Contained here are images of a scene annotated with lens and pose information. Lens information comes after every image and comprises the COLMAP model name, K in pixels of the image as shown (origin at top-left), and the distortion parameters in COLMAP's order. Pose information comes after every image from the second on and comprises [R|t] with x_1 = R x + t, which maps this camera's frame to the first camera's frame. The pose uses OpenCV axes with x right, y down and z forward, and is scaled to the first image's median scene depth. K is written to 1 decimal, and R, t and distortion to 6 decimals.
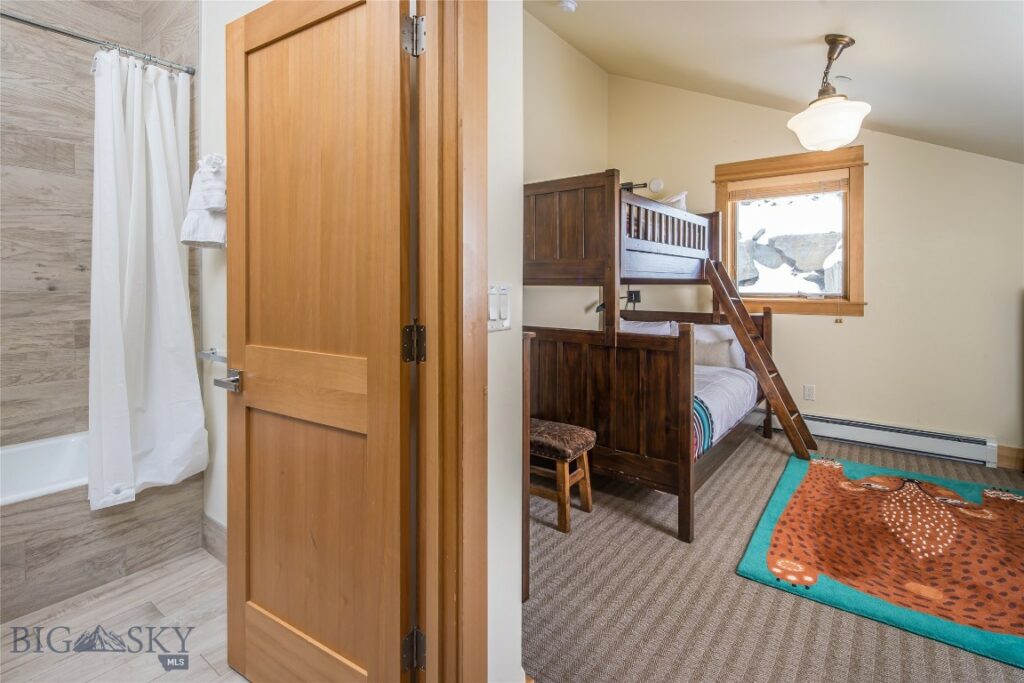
lens RADIAL K [[484.7, 0, 508.3], [0, 484.7, 285.0], [0, 0, 1]] dist [-0.000401, -0.004265]
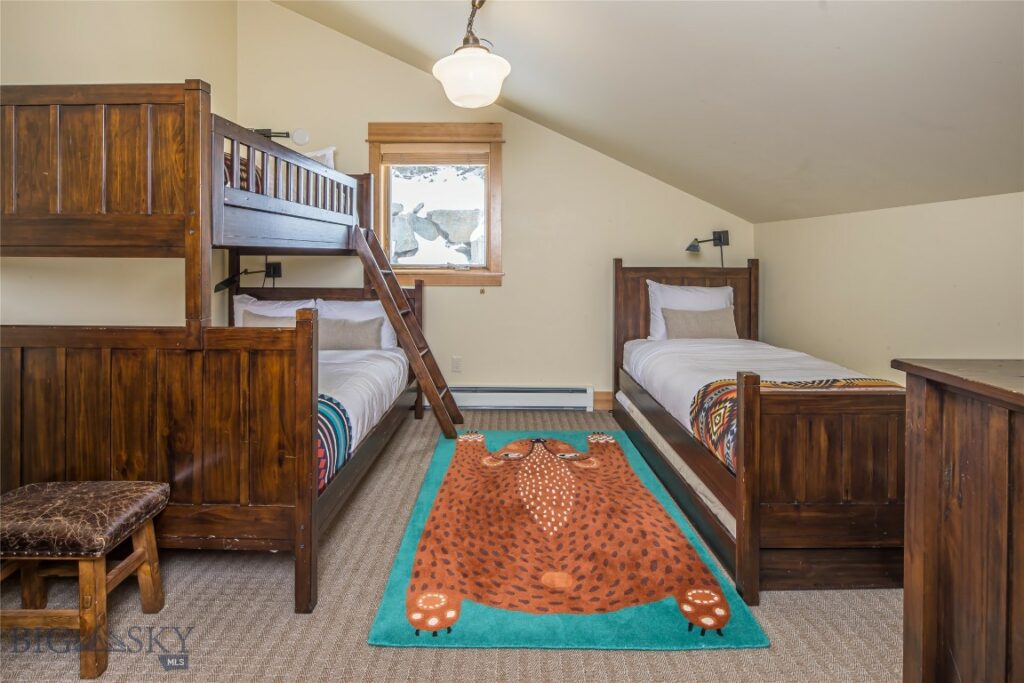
lens RADIAL K [[502.8, 0, 509.8], [0, 502.8, 255.4], [0, 0, 1]] dist [-0.000076, -0.000018]
pose [[0.793175, 0.002058, 0.608991, 0.128317], [-0.001585, 0.999998, -0.001315, -0.000677], [-0.608992, 0.000078, 0.793176, 0.187618]]
